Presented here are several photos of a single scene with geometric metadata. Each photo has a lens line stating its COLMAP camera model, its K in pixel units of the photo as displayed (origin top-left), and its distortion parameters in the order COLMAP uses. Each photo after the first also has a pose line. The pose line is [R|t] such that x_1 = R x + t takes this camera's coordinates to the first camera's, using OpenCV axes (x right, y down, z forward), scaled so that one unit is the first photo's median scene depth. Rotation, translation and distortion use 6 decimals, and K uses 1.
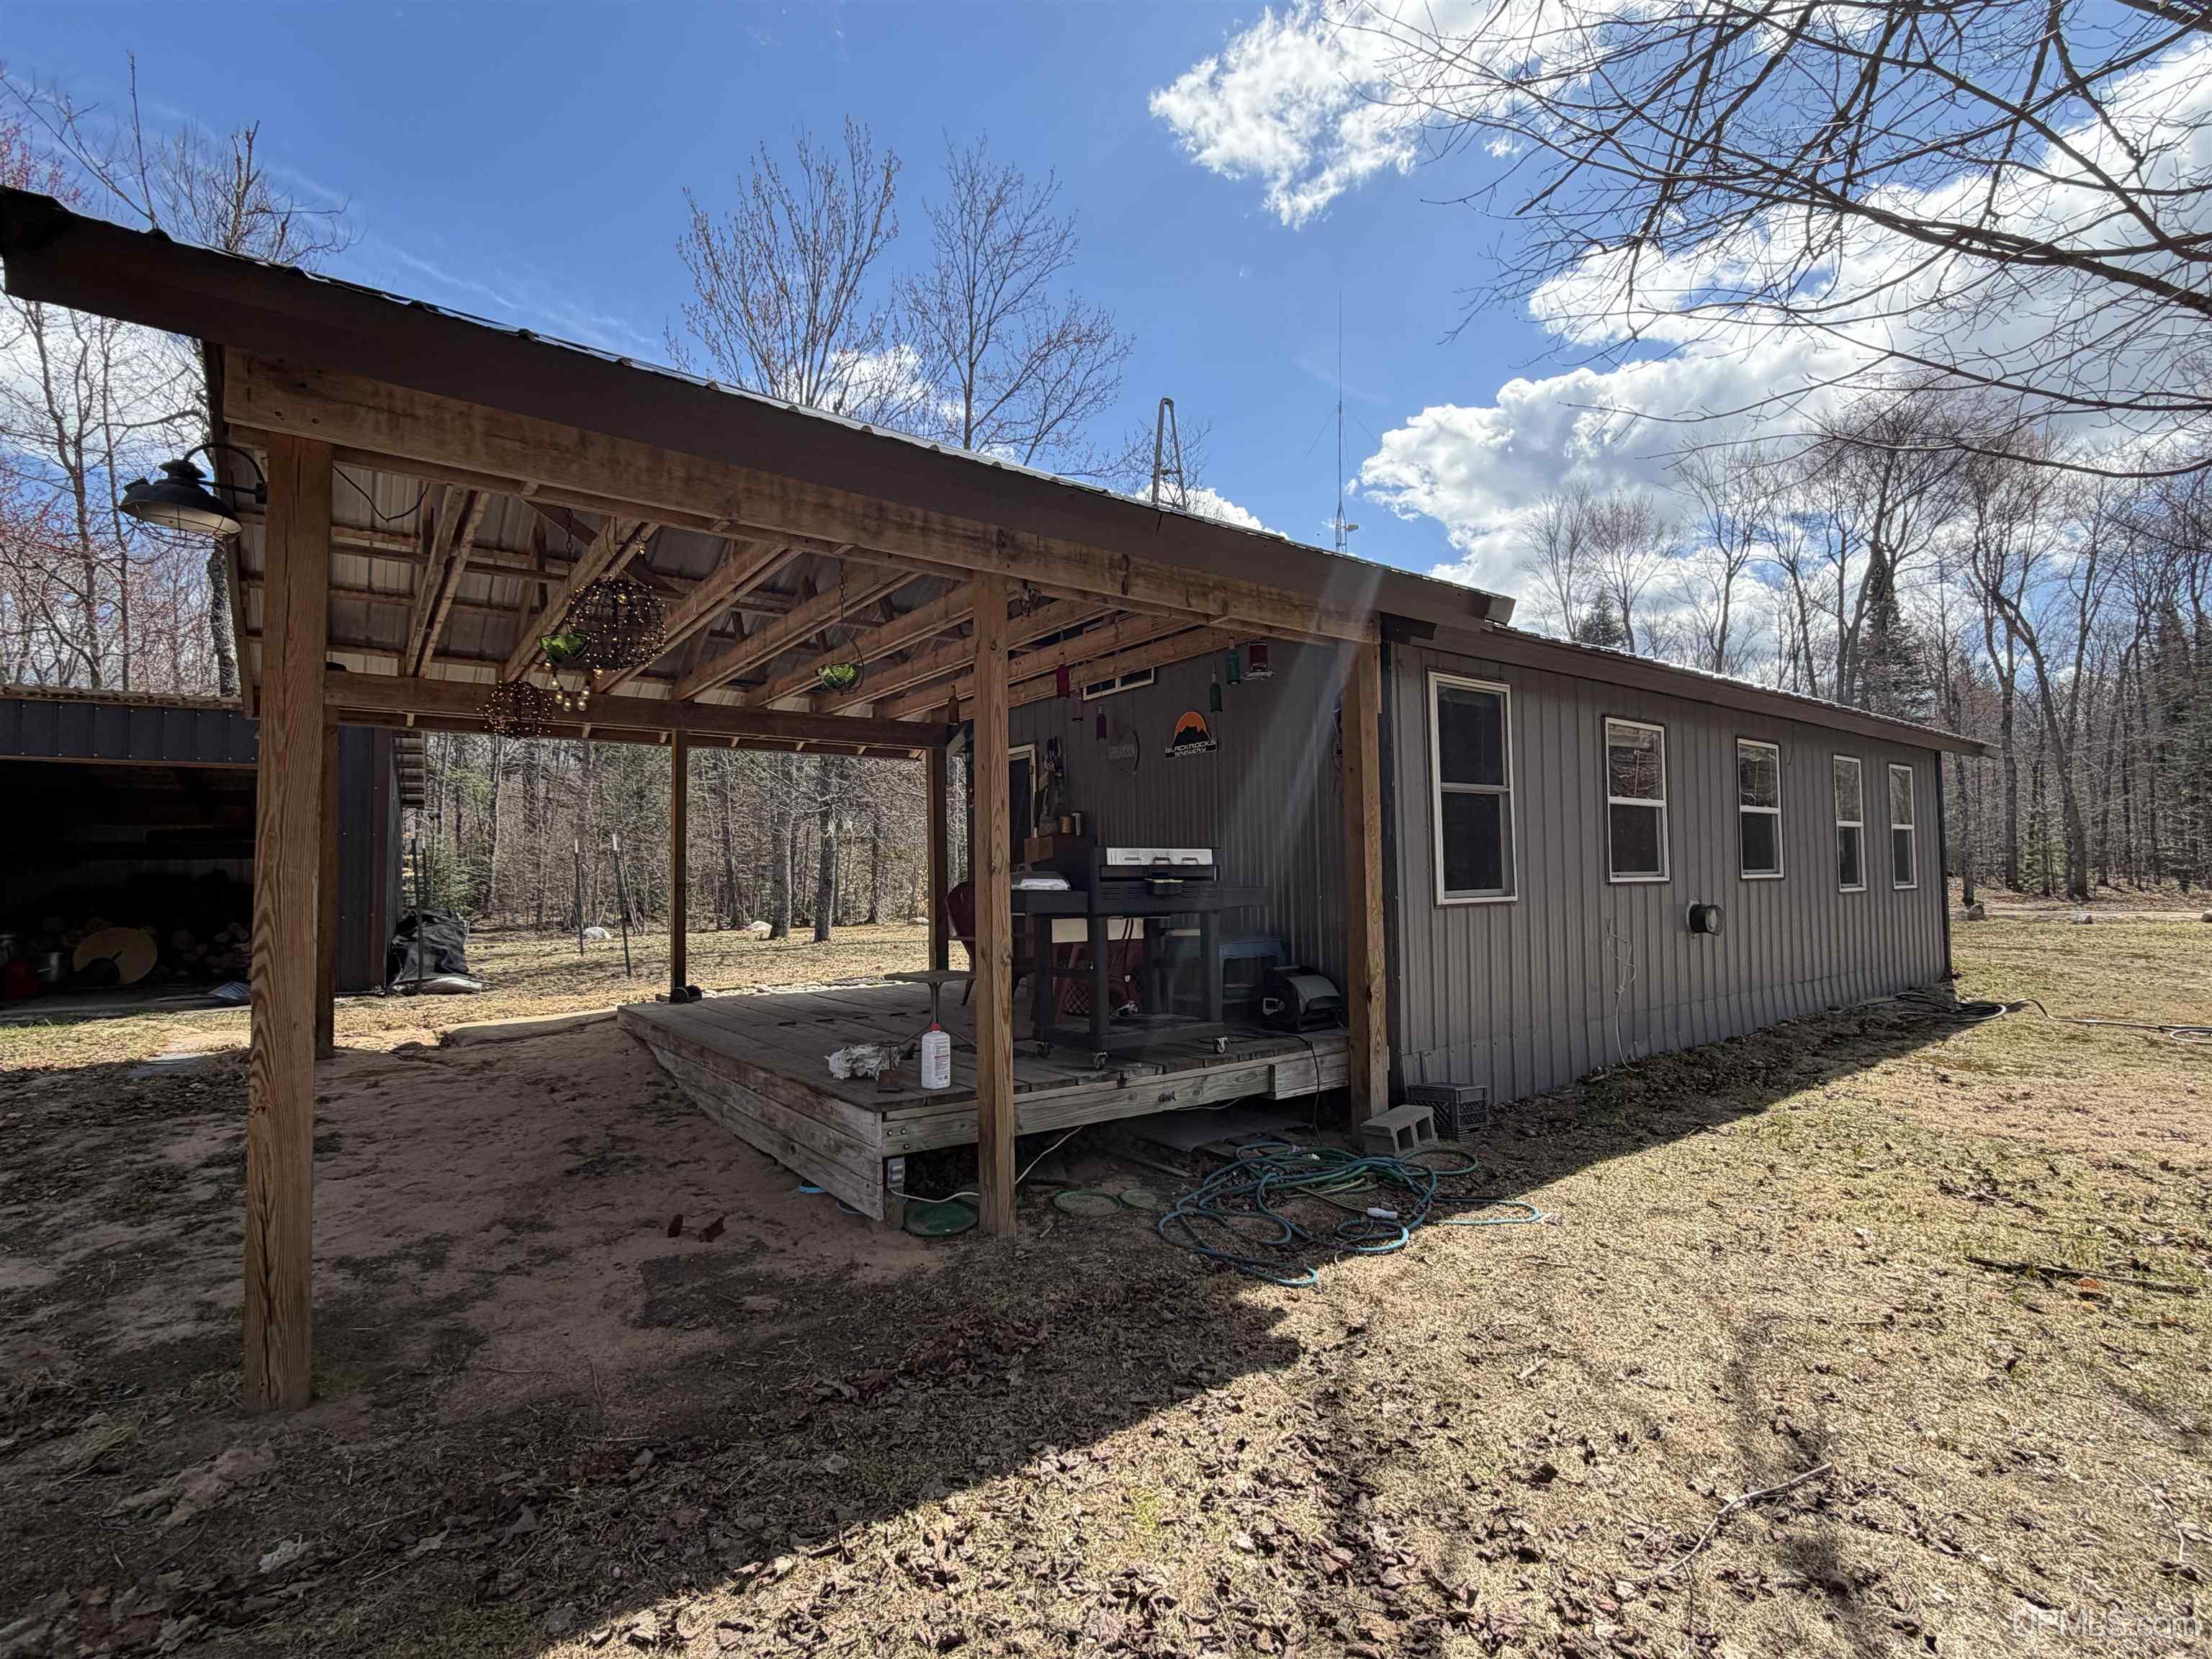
lens RADIAL K [[1019.3, 0, 1107.1], [0, 1019.3, 840.4], [0, 0, 1]] dist [0.007744, -0.002083]
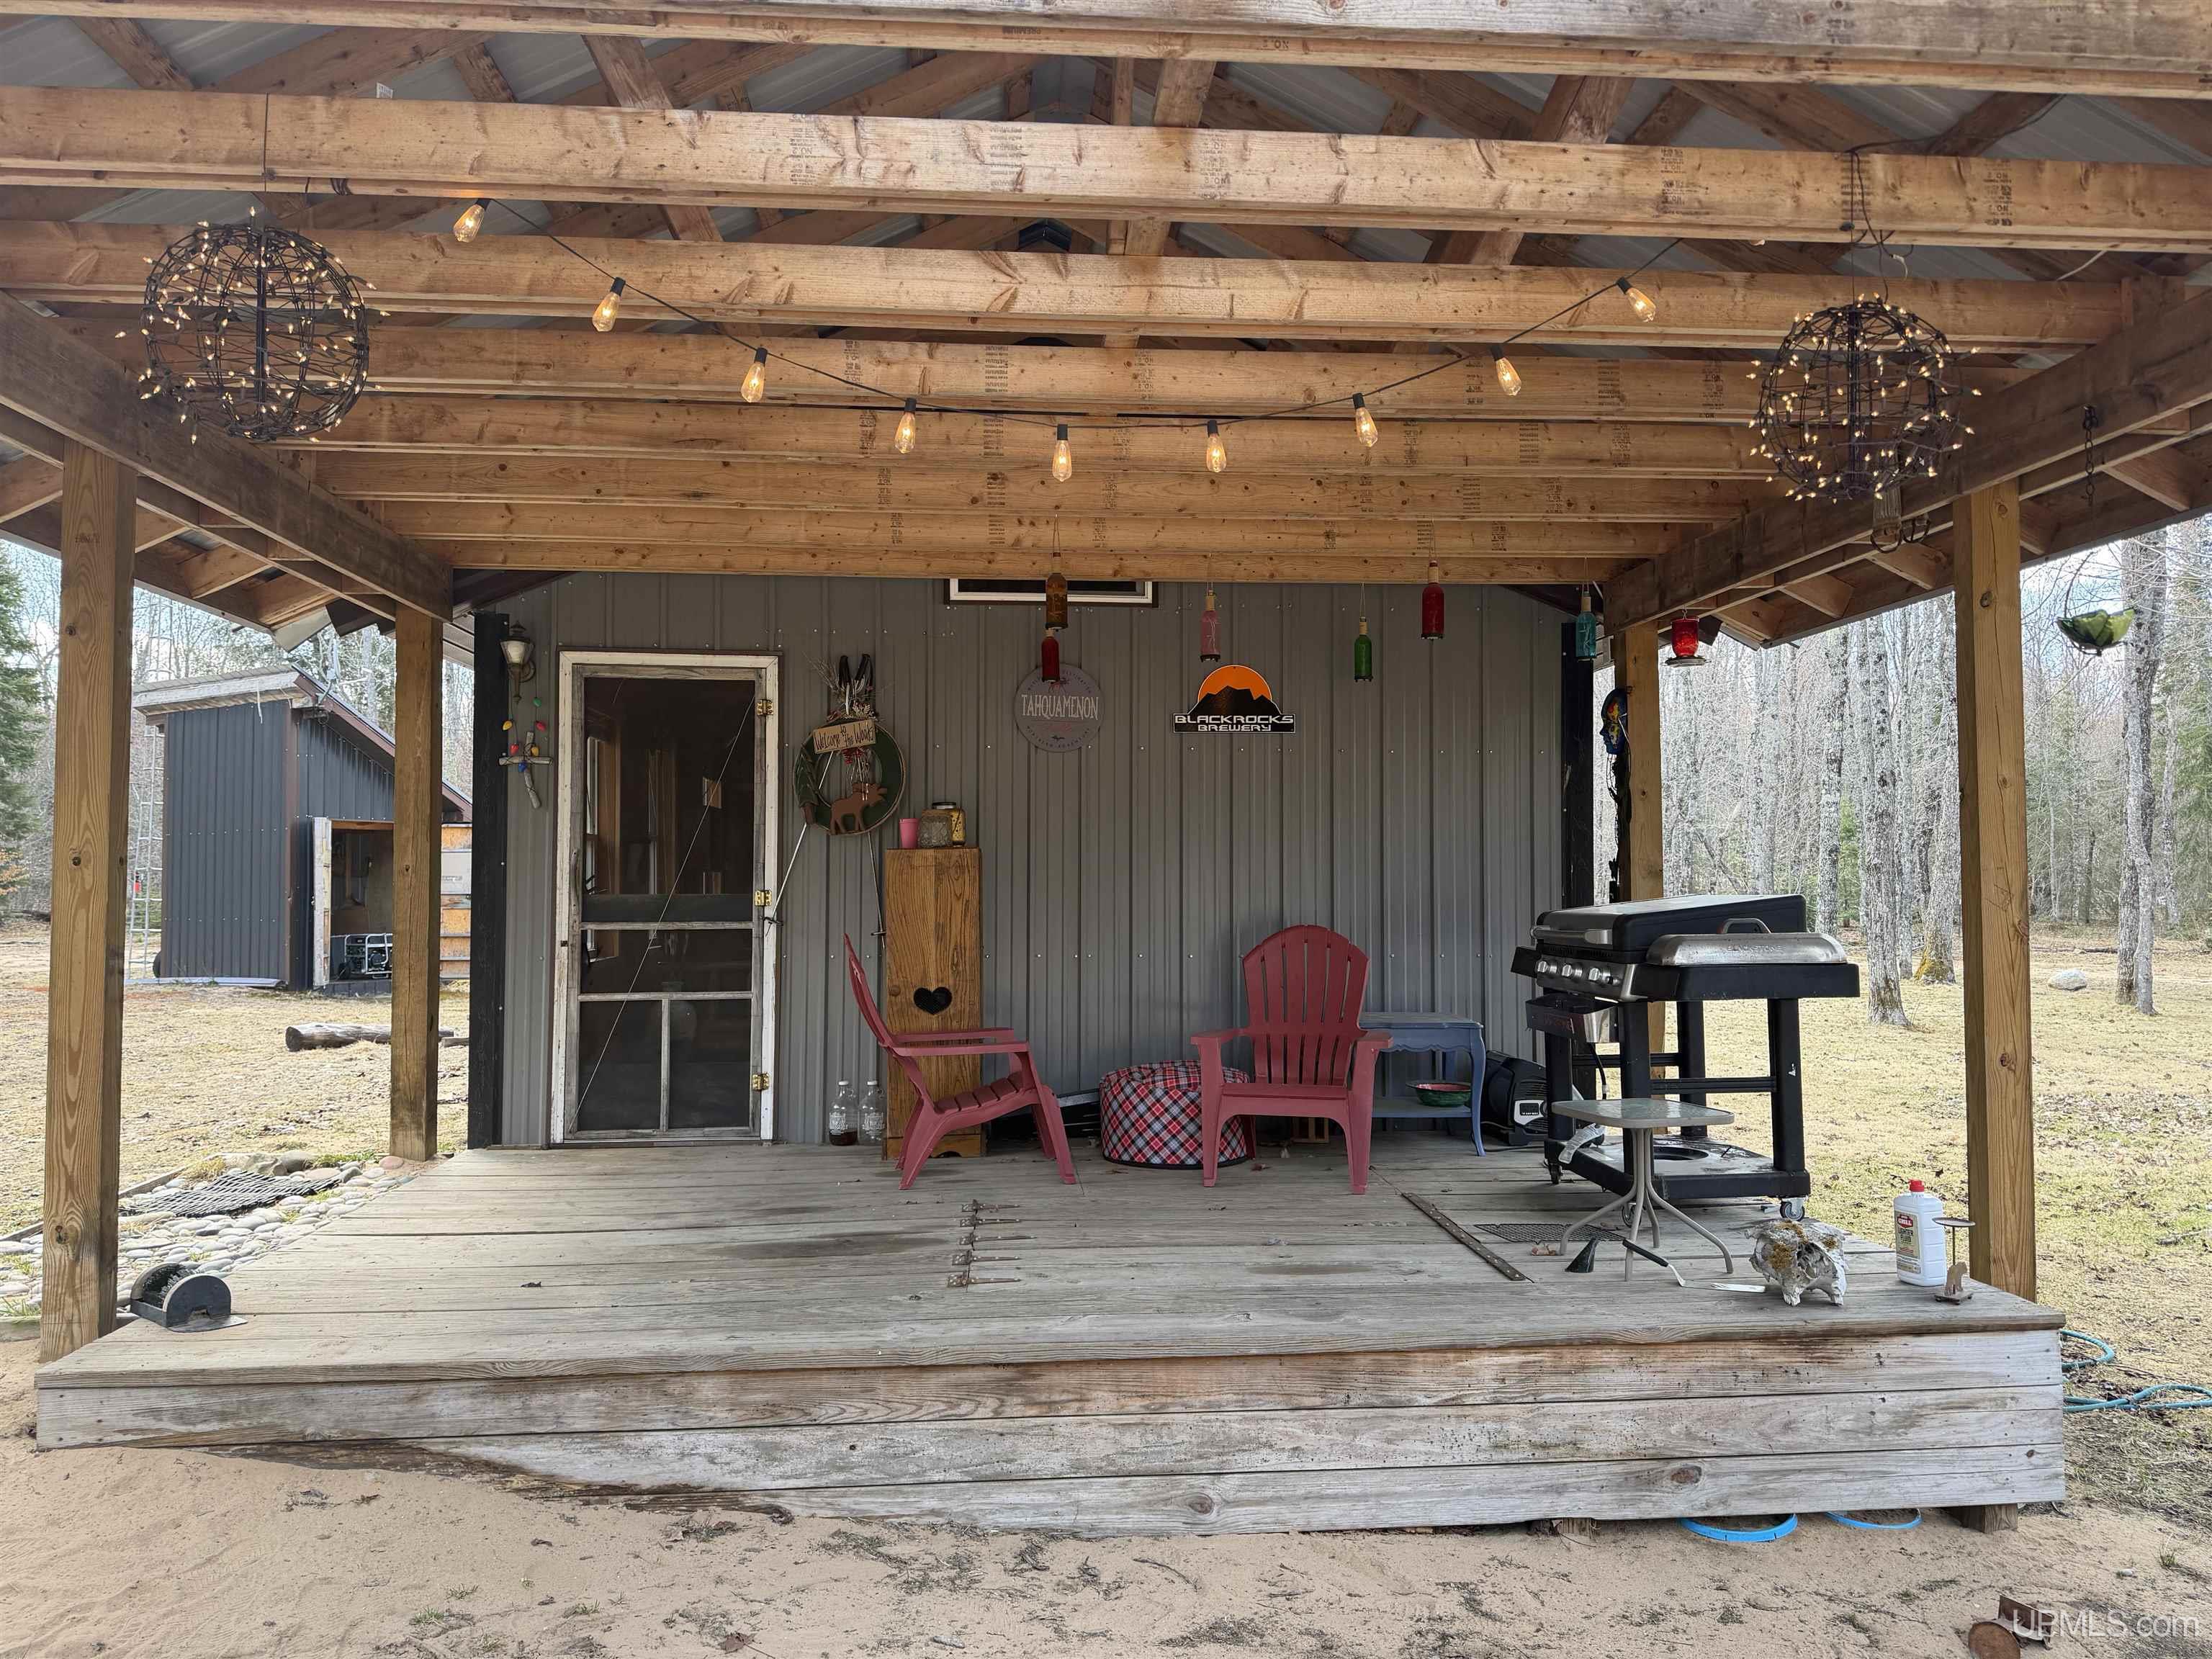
lens RADIAL K [[1558.1, 0, 1088.7], [0, 1558.1, 823.5], [0, 0, 1]] dist [0.011513, -0.021432]
pose [[0.530079, 0.042627, 0.846876, -0.779521], [-0.035805, 0.998970, -0.027871, 0.001859], [-0.847192, -0.015549, 0.531060, 0.564948]]
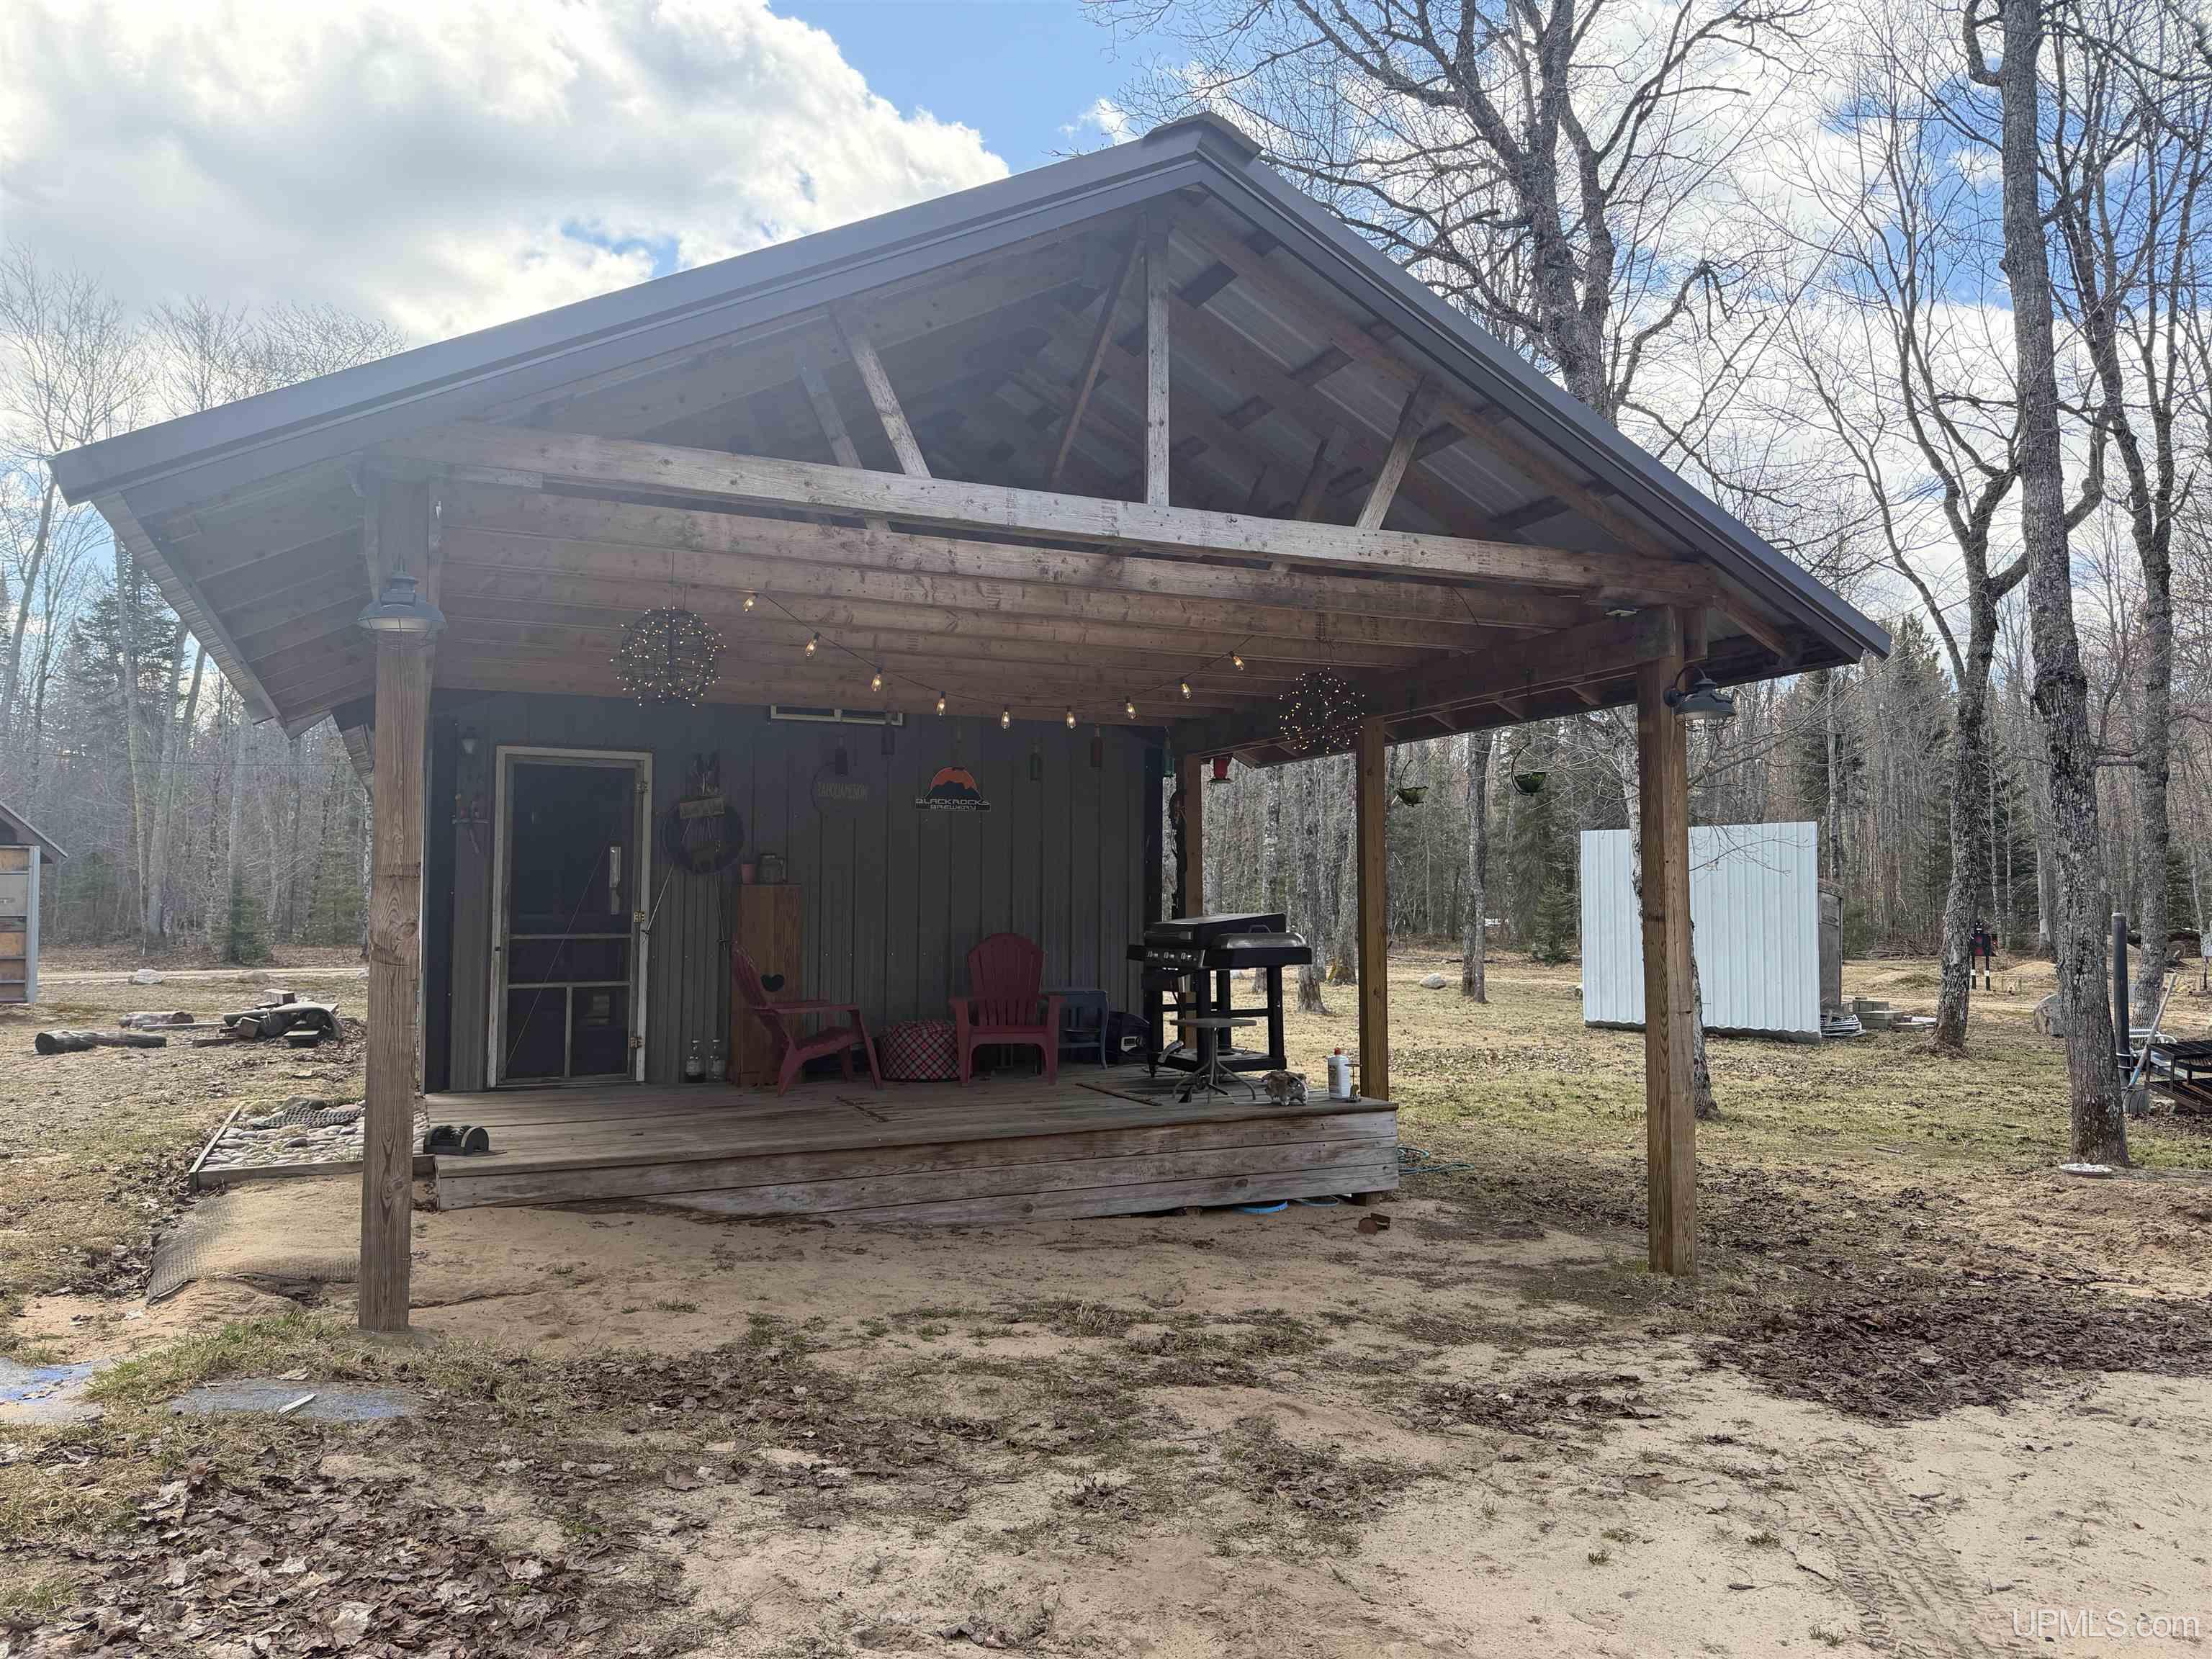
lens RADIAL K [[1558.1, 0, 1099.8], [0, 1558.1, 830.6], [0, 0, 1]] dist [0.011513, -0.021432]
pose [[0.214151, 0.058489, 0.975048, -1.366699], [-0.037010, 0.997975, -0.051736, 0.007643], [-0.976099, -0.025007, 0.215881, 0.532574]]
